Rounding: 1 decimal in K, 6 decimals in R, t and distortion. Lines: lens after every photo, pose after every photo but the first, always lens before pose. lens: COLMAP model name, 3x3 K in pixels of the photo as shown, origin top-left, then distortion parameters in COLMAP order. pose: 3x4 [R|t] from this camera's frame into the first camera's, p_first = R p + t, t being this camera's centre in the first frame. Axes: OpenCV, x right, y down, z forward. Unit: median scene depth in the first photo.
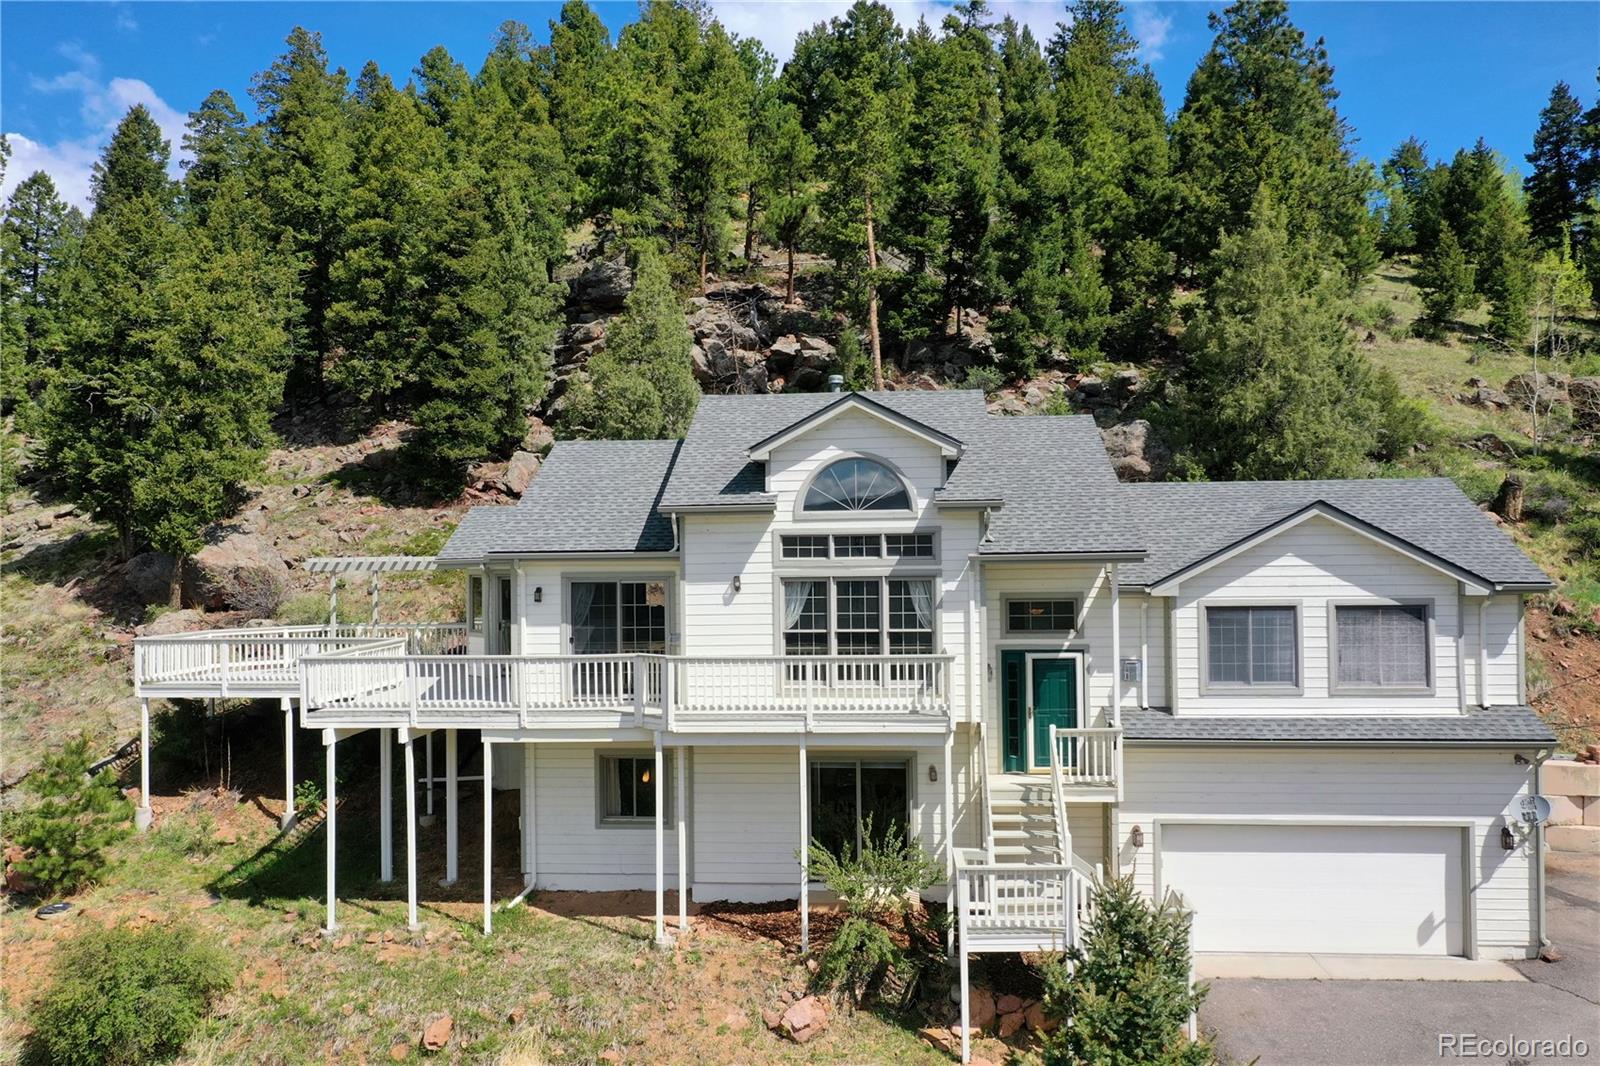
lens RADIAL K [[1269.3, 0, 799.5], [0, 1269.3, 534.5], [0, 0, 1]] dist [-0.005933, -0.002133]
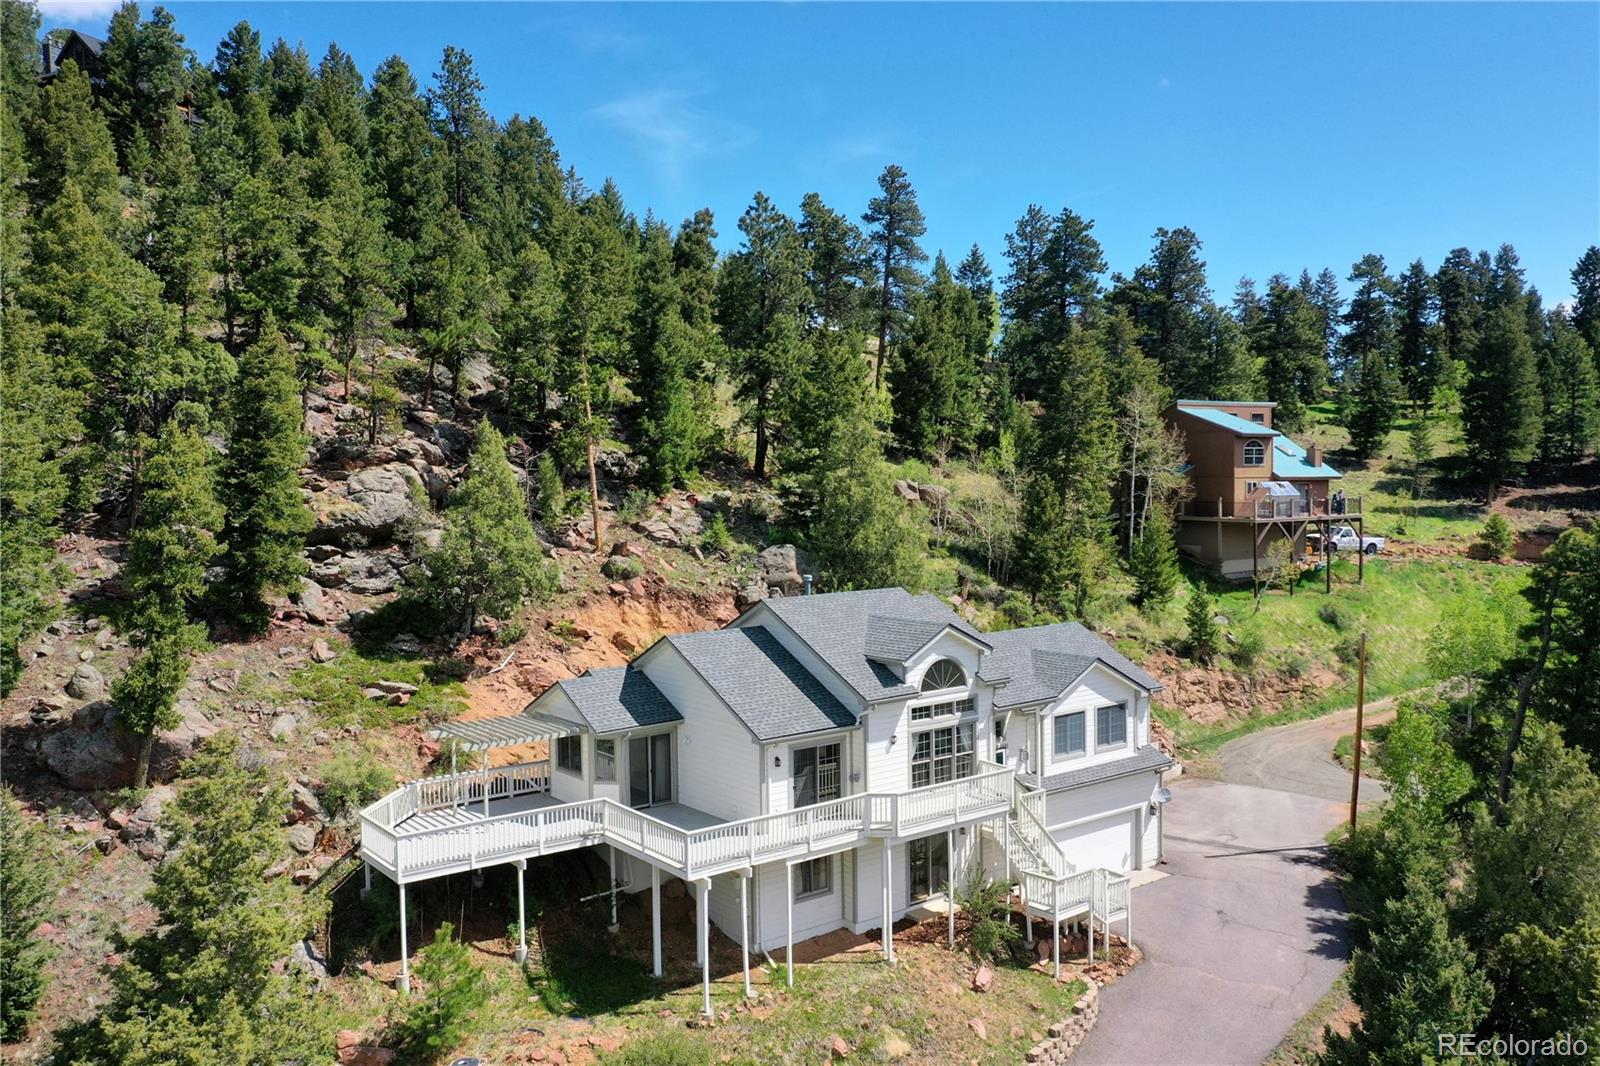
lens RADIAL K [[1269.3, 0, 796.7], [0, 1269.3, 535.7], [0, 0, 1]] dist [-0.005933, -0.002133]
pose [[0.738623, -0.031243, 0.673394, -1.256294], [-0.004967, 0.998646, 0.051781, -0.314991], [-0.674100, -0.041591, 0.737468, -0.132844]]
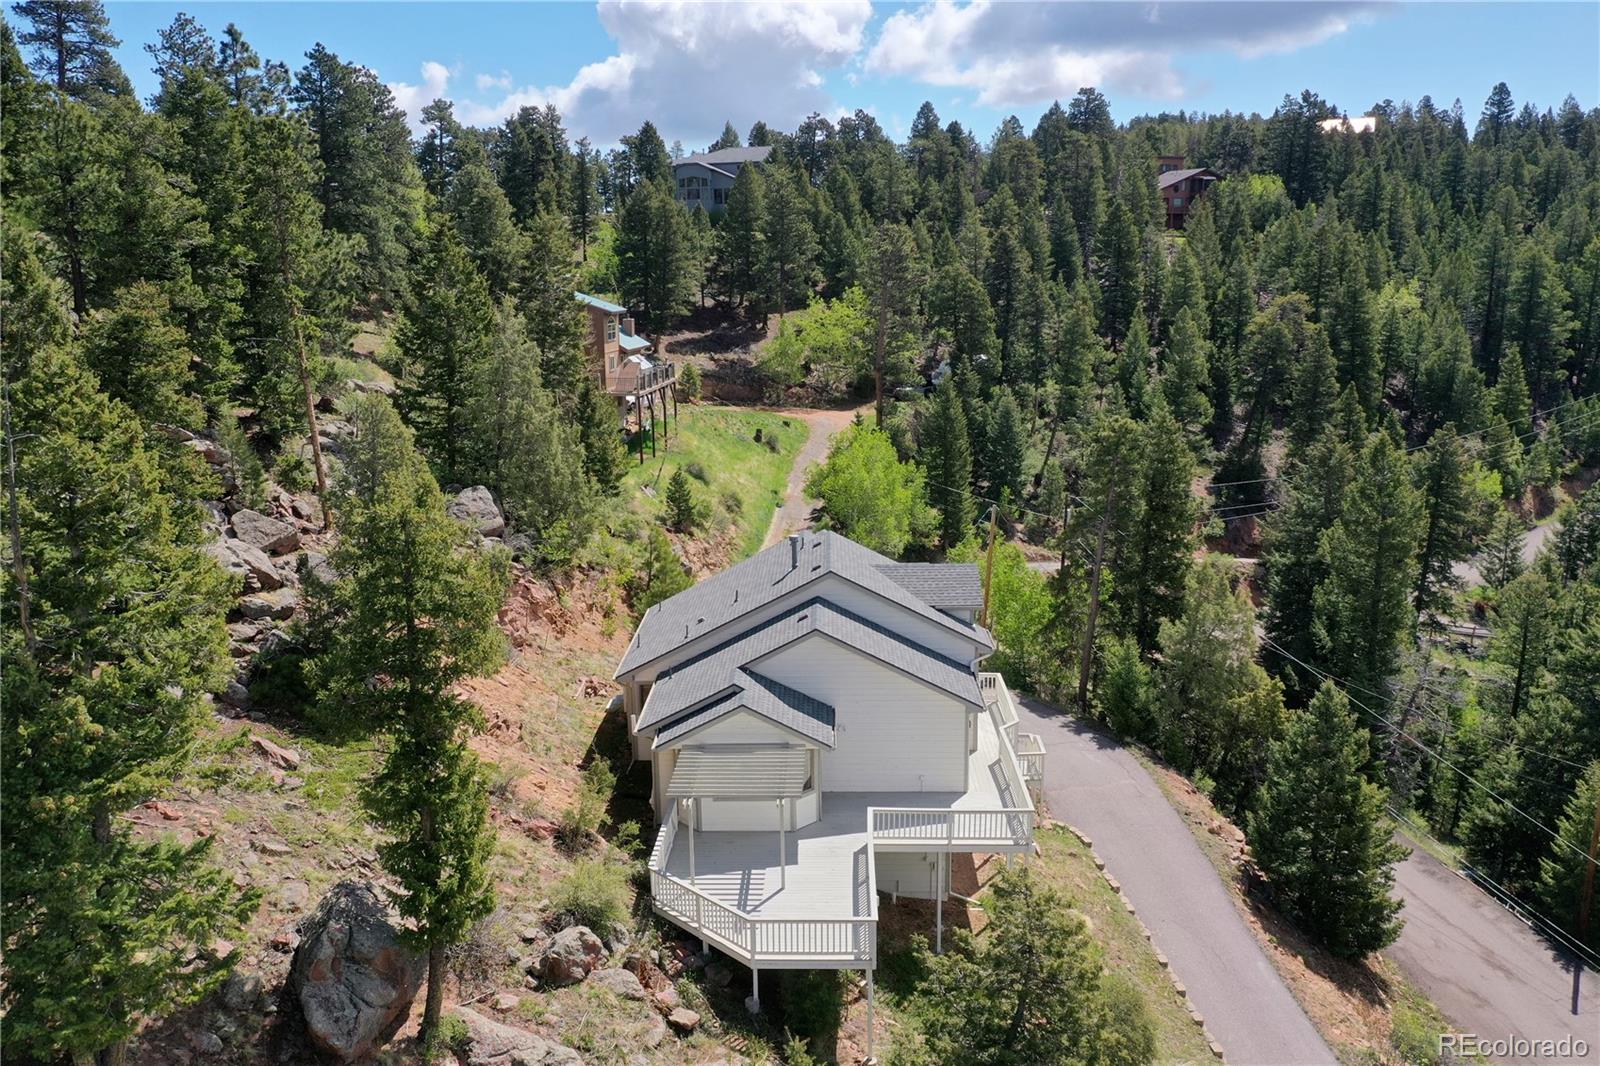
lens RADIAL K [[1269.3, 0, 797.2], [0, 1269.3, 529.1], [0, 0, 1]] dist [-0.005933, -0.002133]
pose [[-0.073366, -0.196324, 0.977791, -1.774736], [-0.000182, 0.980435, 0.196841, -0.526242], [-0.997305, 0.014264, -0.071966, 1.350137]]
